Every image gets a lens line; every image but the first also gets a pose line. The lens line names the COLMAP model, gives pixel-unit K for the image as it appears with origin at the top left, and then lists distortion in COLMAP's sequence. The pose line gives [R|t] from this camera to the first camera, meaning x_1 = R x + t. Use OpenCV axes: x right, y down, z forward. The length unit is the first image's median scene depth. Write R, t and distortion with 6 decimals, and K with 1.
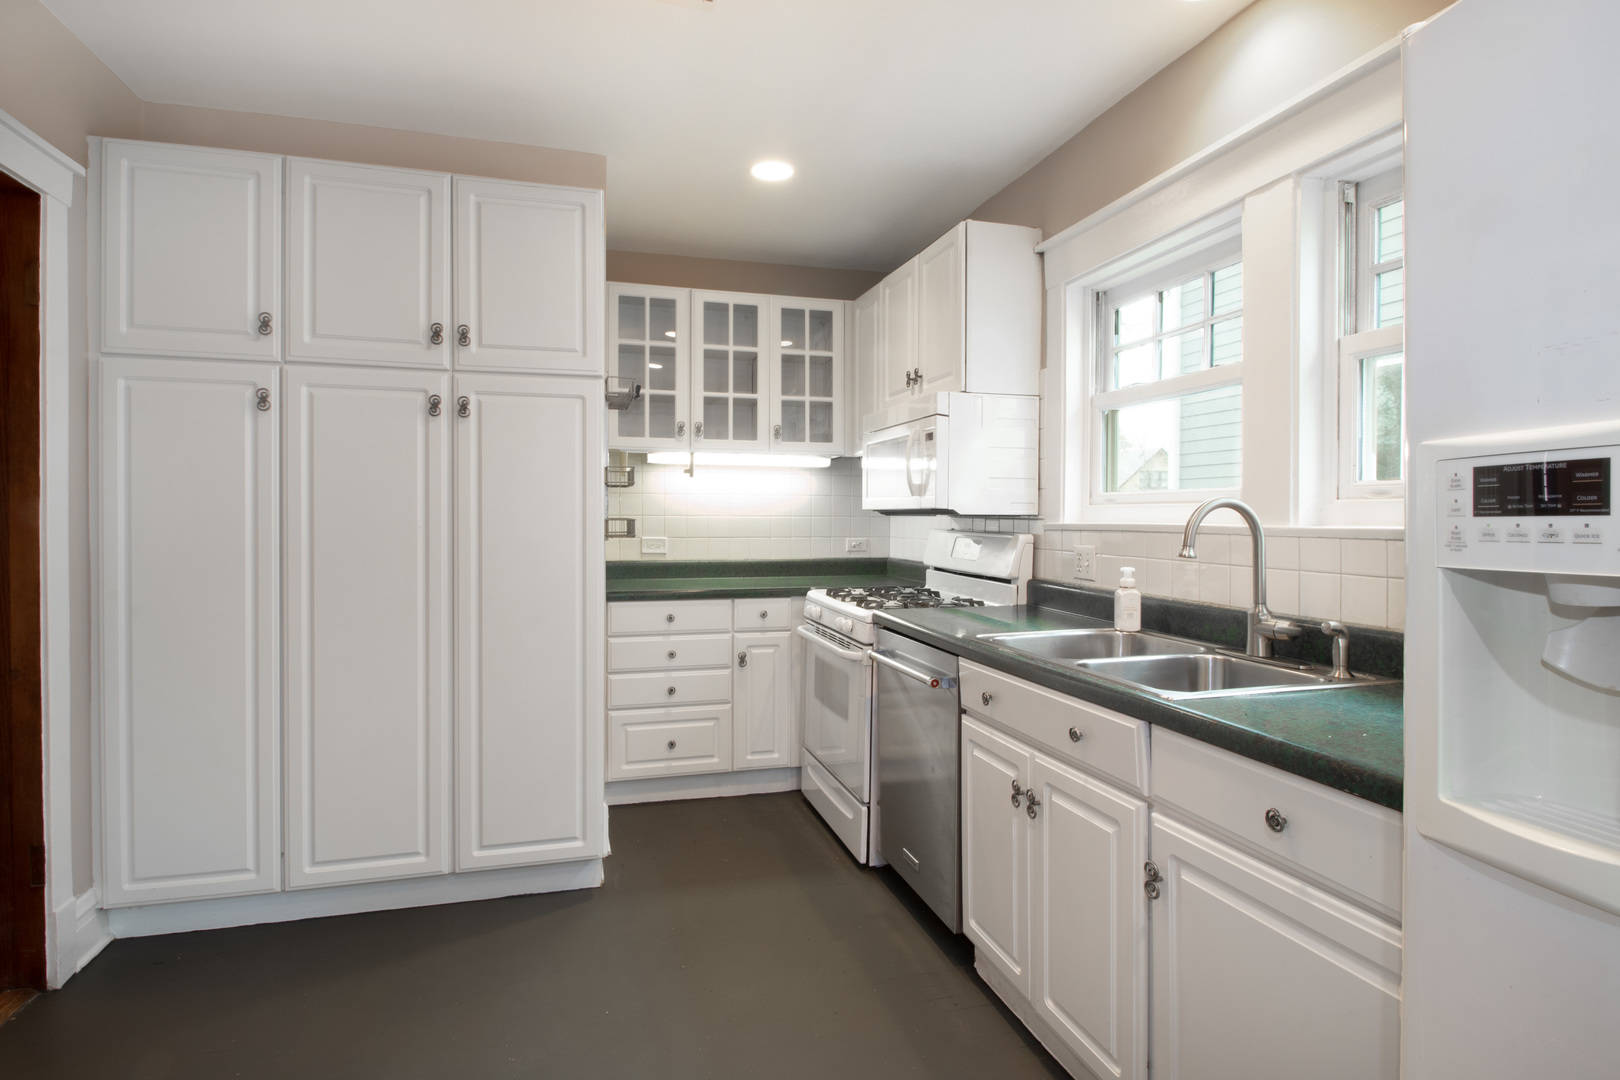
lens RADIAL K [[833.3, 0, 809.5], [0, 833.3, 533.5], [0, 0, 1]] dist [-0.000234, -0.000048]
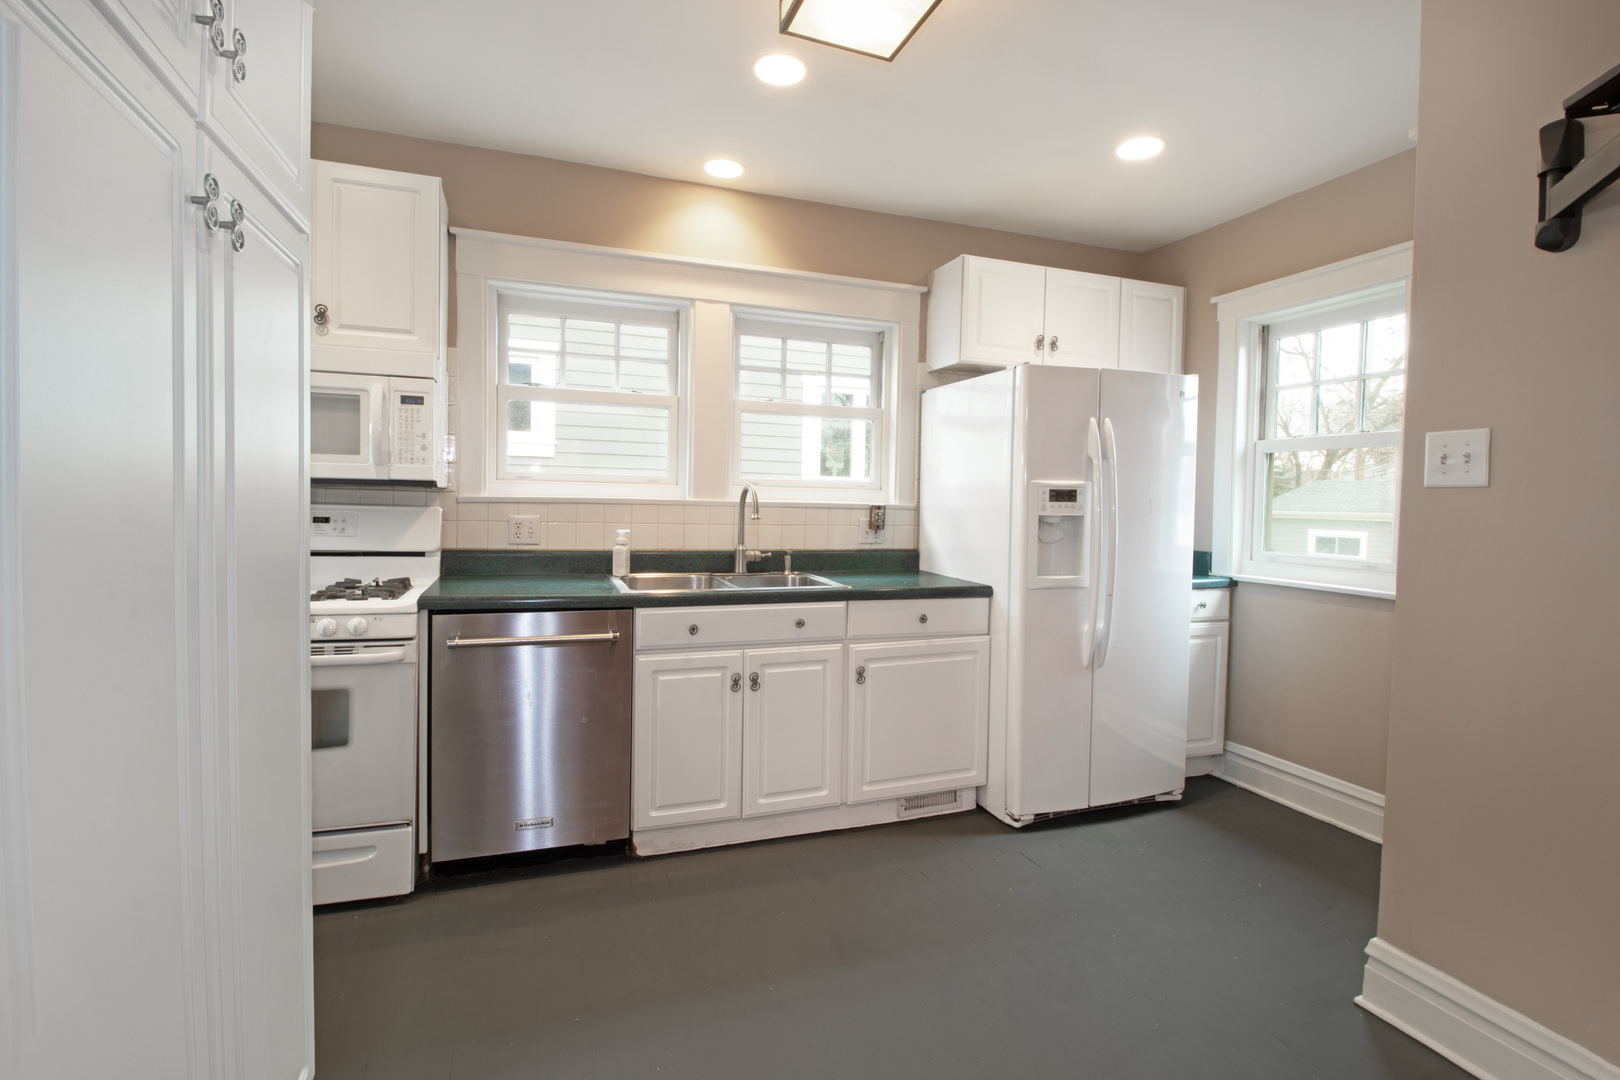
lens RADIAL K [[747.7, 0, 812.6], [0, 747.7, 529.1], [0, 0, 1]] dist [-0.000074, -0.009710]
pose [[-0.077865, -0.043450, 0.996017, -1.104579], [-0.000602, 0.999052, 0.043536, -0.018168], [-0.996964, 0.002791, -0.077818, 0.993543]]
